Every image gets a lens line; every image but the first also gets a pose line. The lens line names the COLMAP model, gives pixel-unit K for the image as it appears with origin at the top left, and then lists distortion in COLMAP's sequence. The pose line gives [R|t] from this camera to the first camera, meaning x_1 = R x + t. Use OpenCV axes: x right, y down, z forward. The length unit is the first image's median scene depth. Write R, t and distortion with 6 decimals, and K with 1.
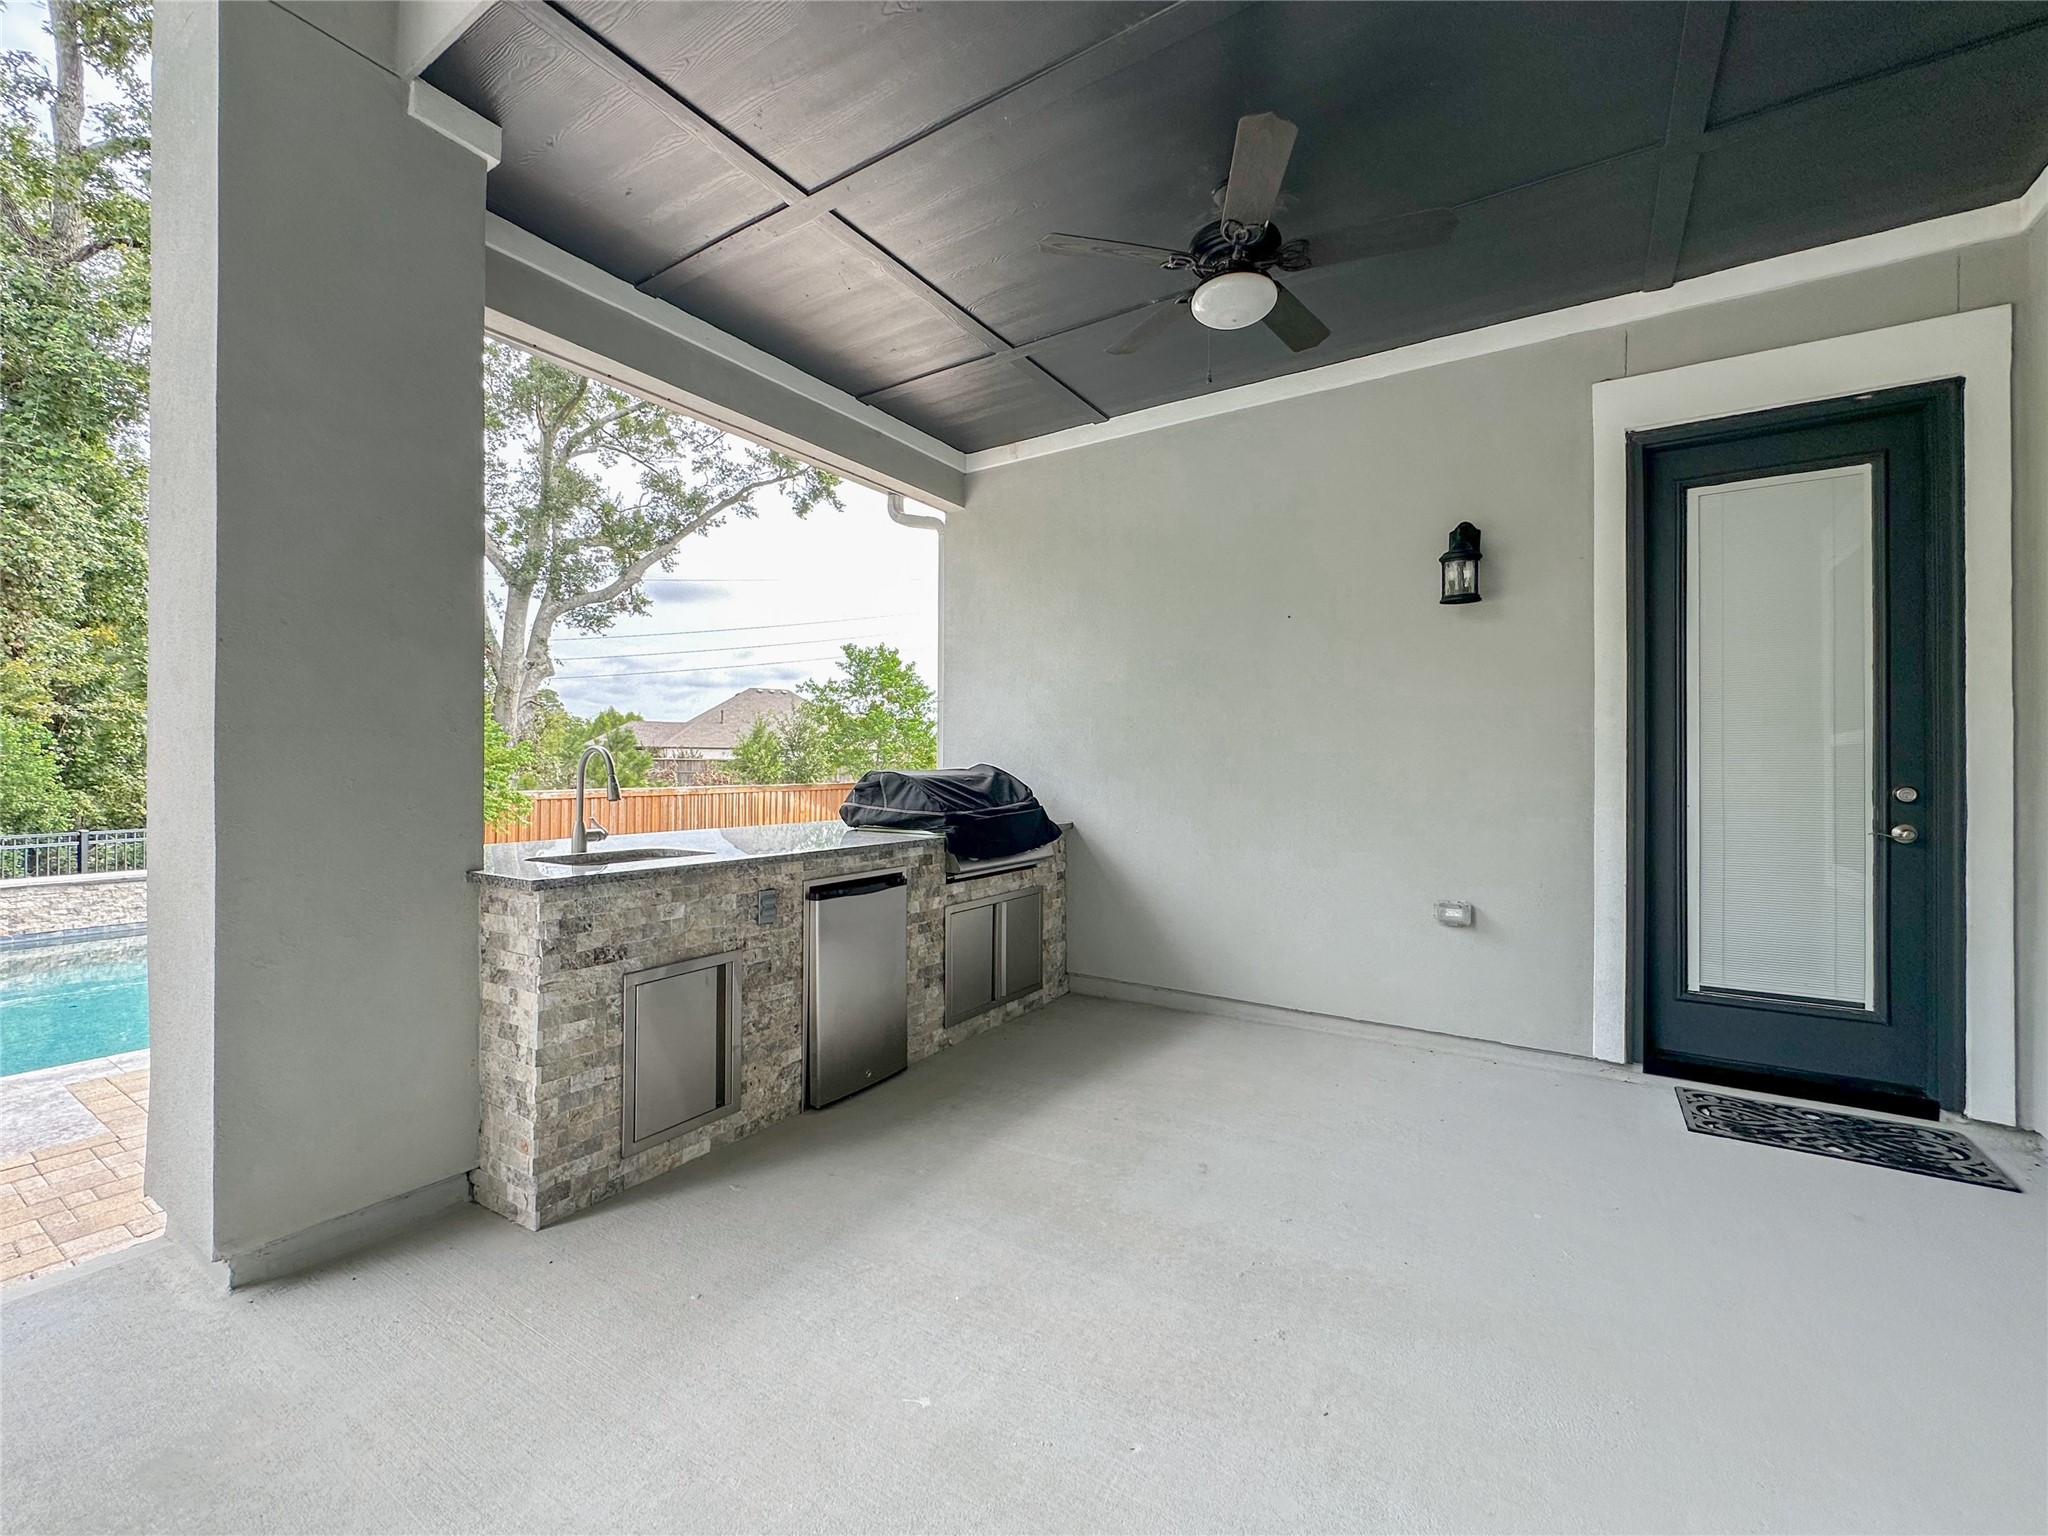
lens RADIAL K [[824.7, 0, 1073.7], [0, 824.7, 764.5], [0, 0, 1]] dist [-0.000724, 0.000044]
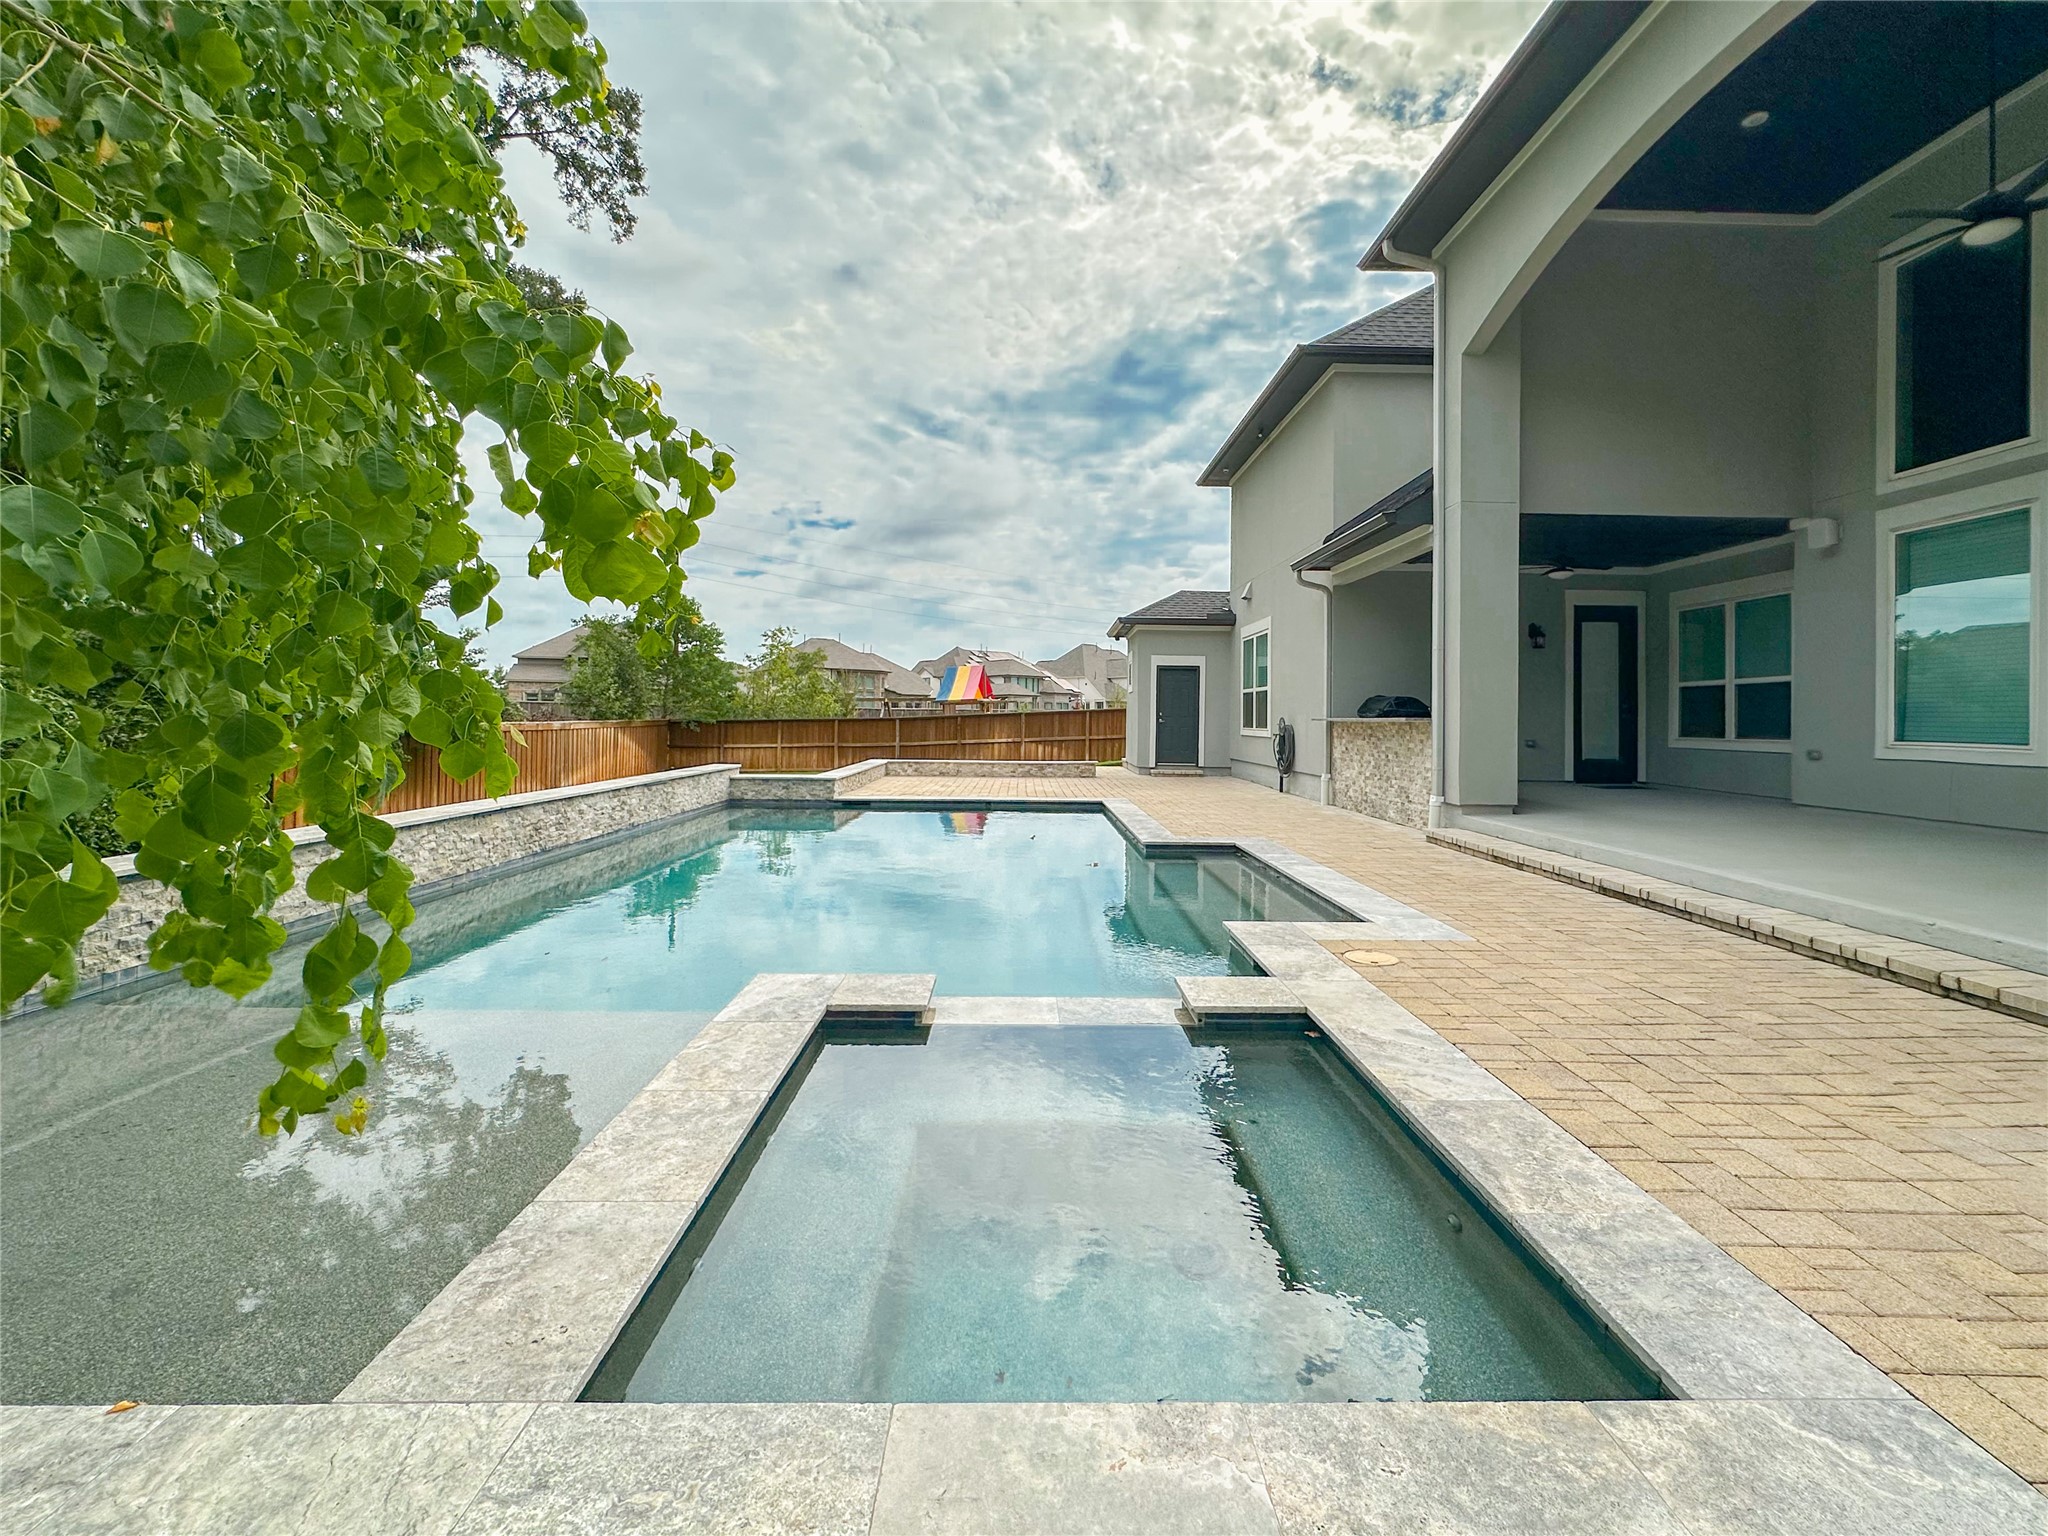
lens RADIAL K [[820.7, 0, 1024.1], [0, 820.7, 714.9], [0, 0, 1]] dist [0.000179, 0.000071]
pose [[0.845978, 0.006446, 0.533178, -0.369992], [-0.007364, 0.999973, -0.000406, 0.010709], [-0.533166, -0.003583, 0.846003, -0.085064]]
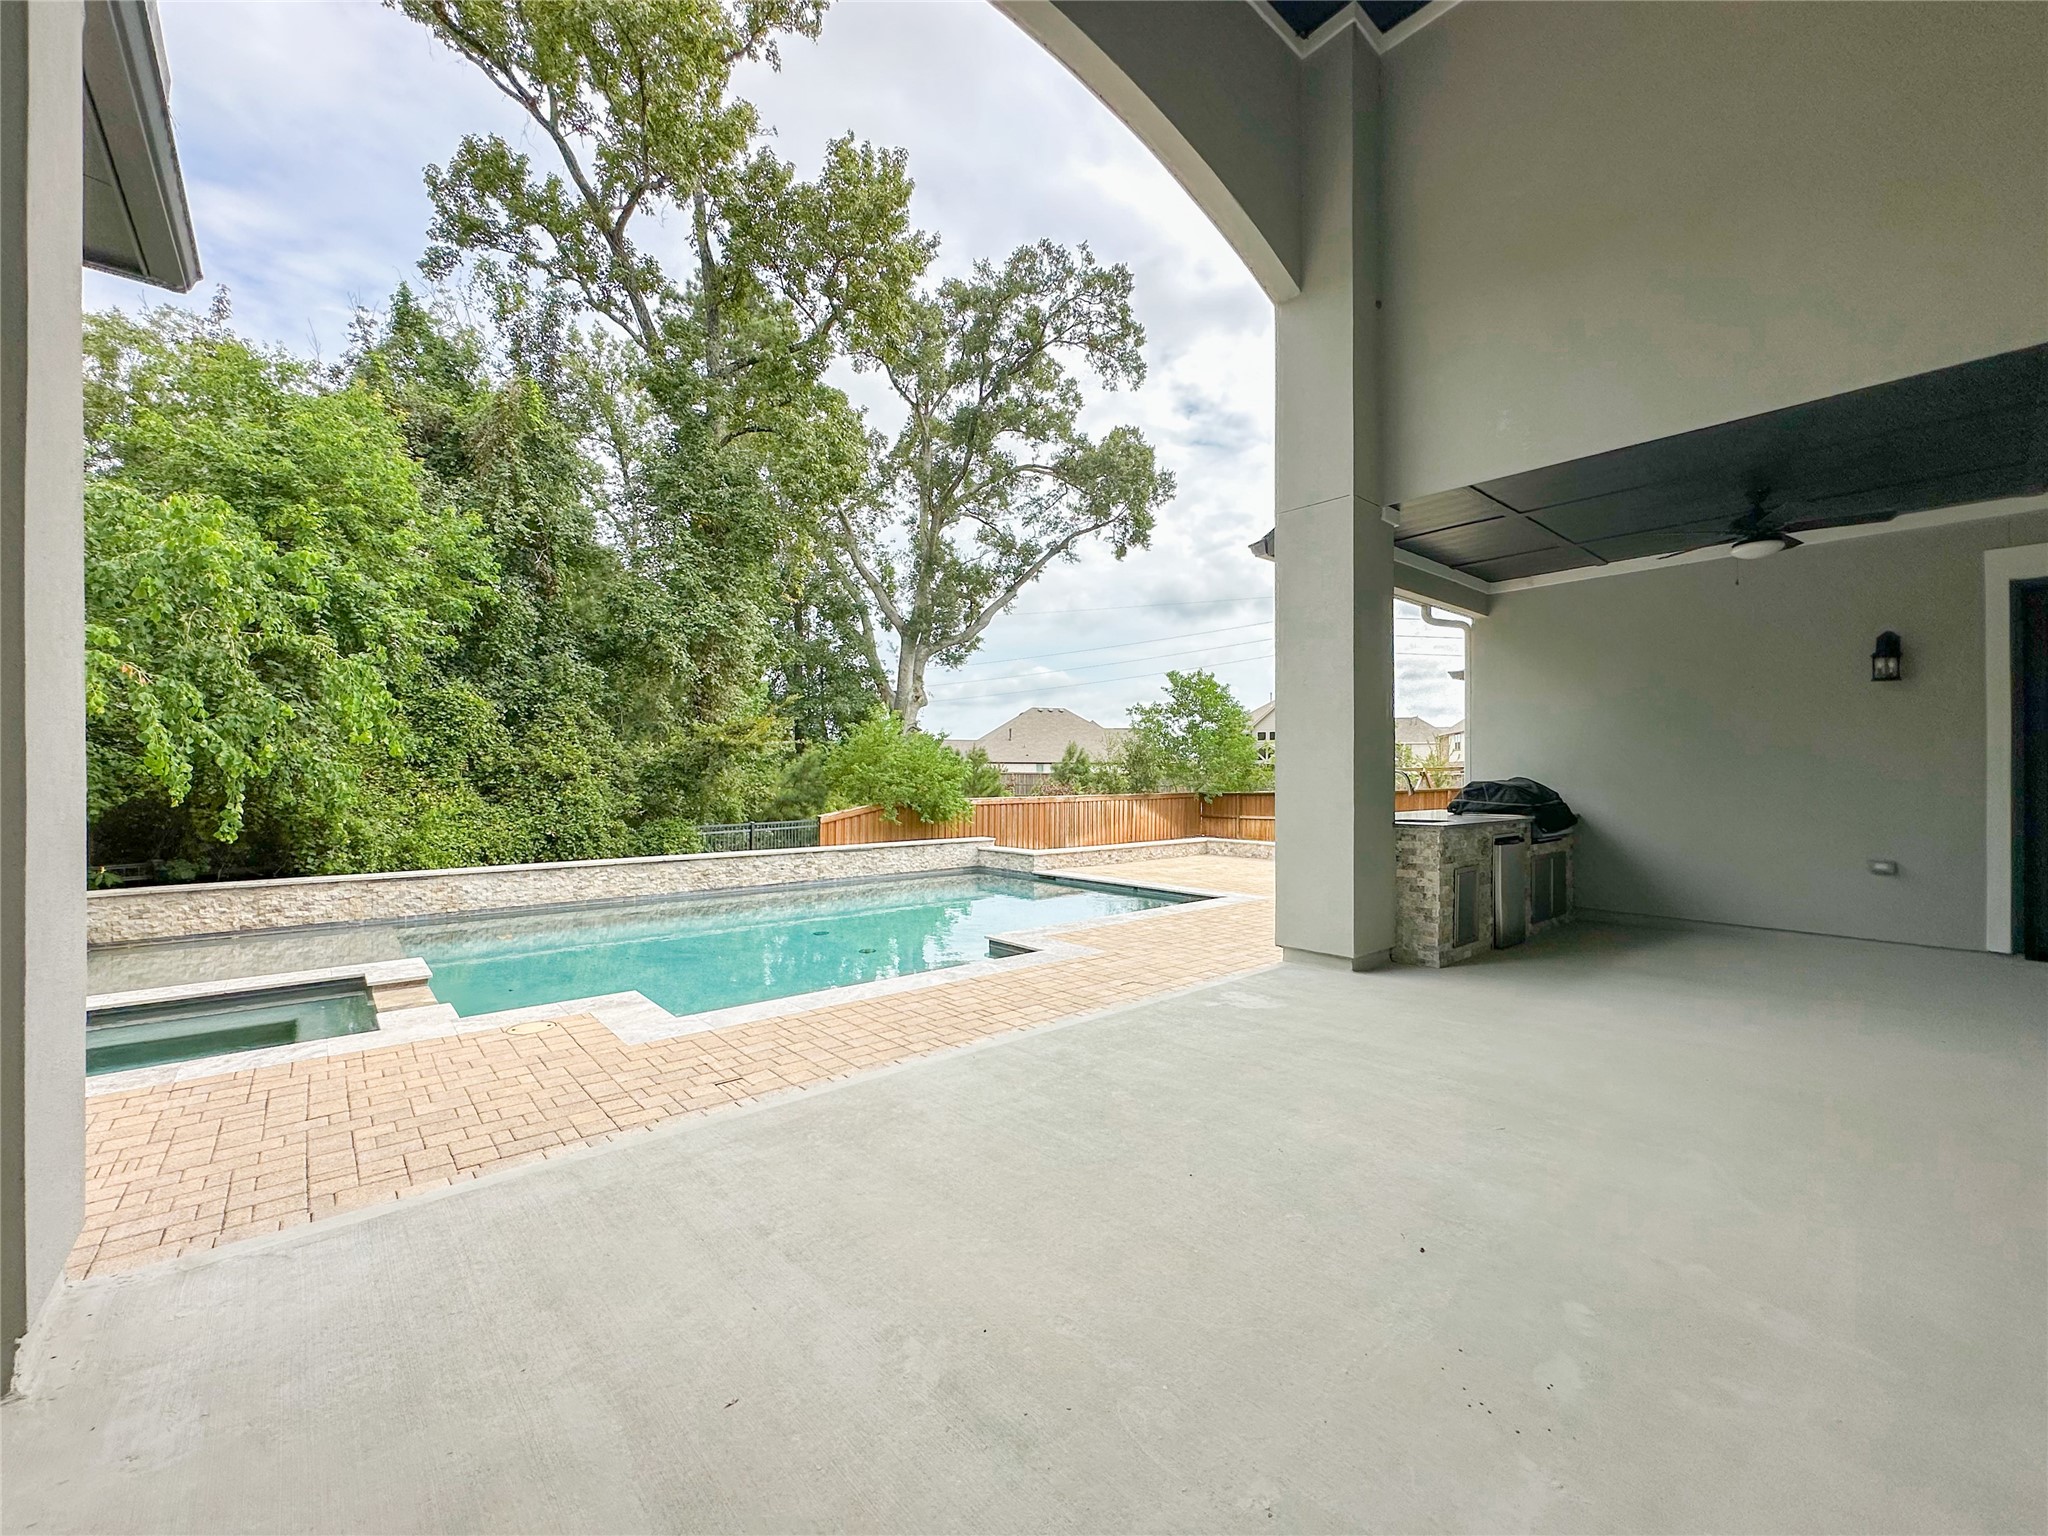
lens RADIAL K [[831.1, 0, 1073.3], [0, 831.1, 773.8], [0, 0, 1]] dist [-0.000223, 0.000346]
pose [[0.958975, -0.004932, -0.283449, -0.078677], [0.004075, 0.999985, -0.003613, -0.000883], [0.283462, 0.002309, 0.958981, -0.134642]]
